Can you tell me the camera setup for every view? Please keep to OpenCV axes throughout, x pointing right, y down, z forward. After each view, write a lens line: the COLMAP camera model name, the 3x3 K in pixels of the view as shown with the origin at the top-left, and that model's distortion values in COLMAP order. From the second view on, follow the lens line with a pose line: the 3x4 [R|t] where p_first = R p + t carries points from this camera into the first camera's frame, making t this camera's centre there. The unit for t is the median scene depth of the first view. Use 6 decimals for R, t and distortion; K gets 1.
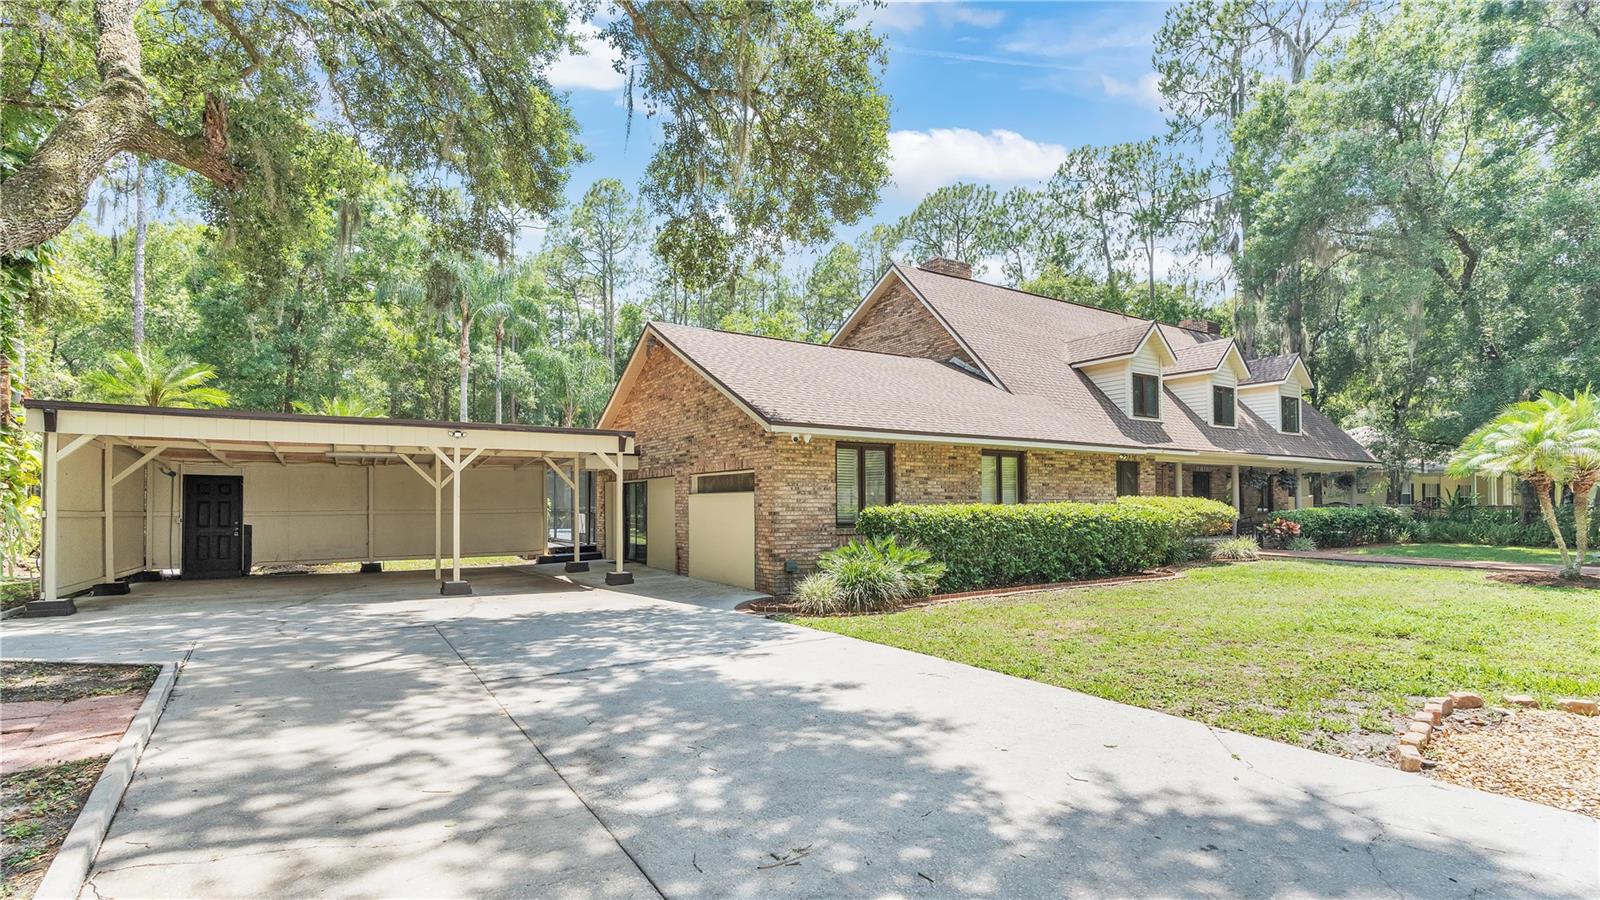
lens RADIAL K [[725.9, 0, 788.1], [0, 725.9, 496.7], [0, 0, 1]] dist [-0.003909, 0.001167]
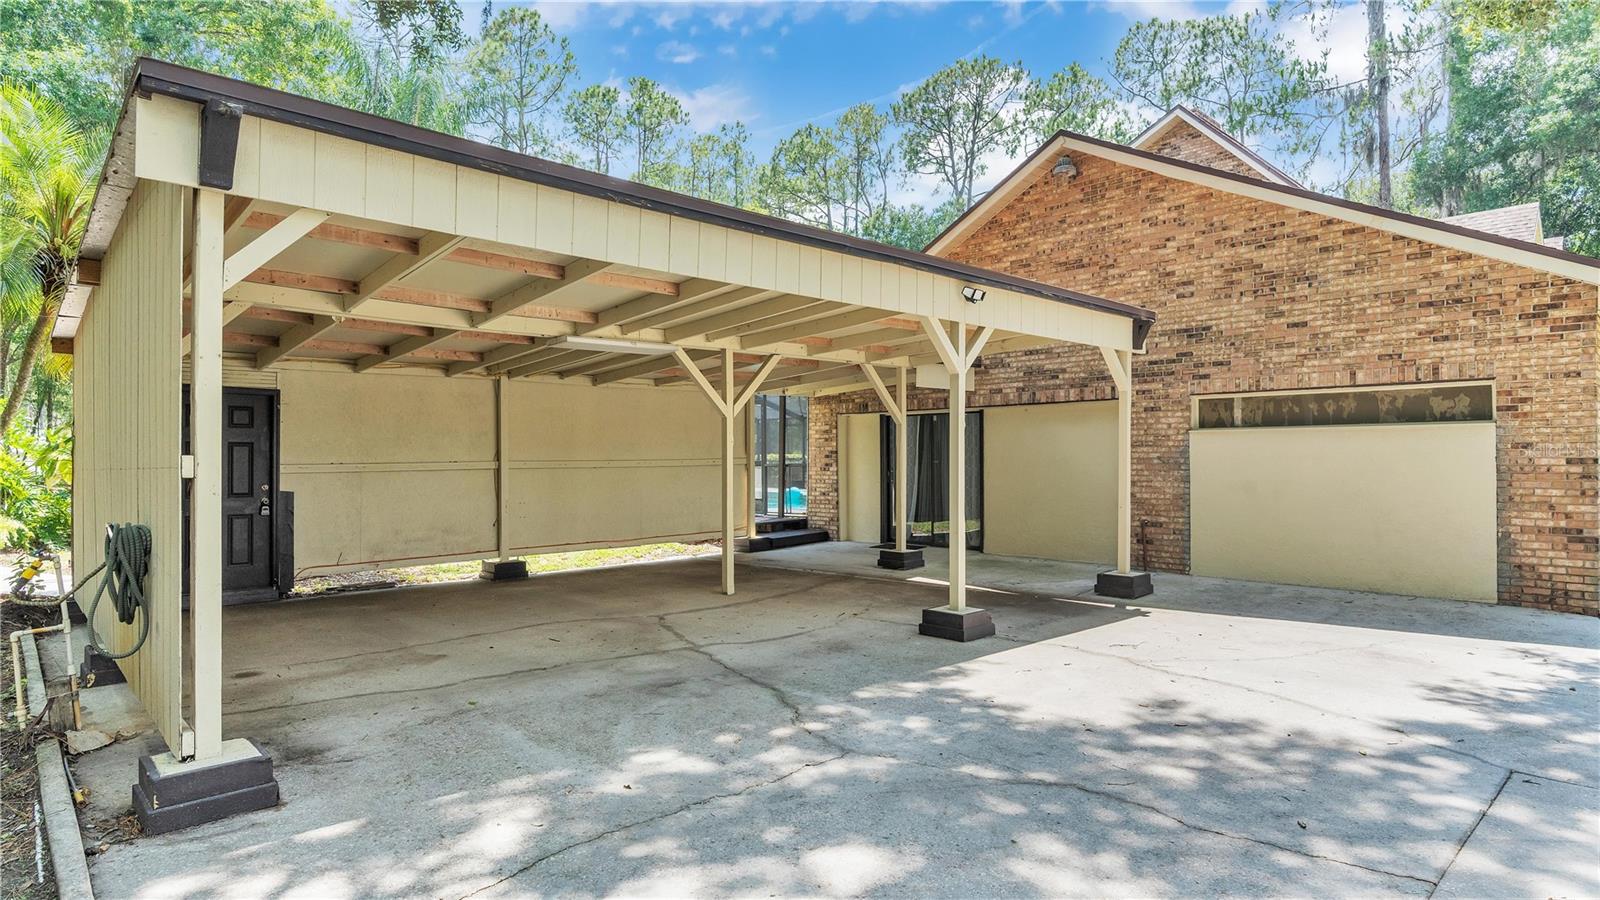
lens RADIAL K [[855.4, 0, 801.0], [0, 855.4, 452.7], [0, 0, 1]] dist [0.005619, 0.000495]
pose [[0.979402, -0.000917, 0.201919, -0.561648], [0.000067, 0.999991, 0.004215, 0.011736], [-0.201921, -0.004115, 0.979393, 0.398402]]
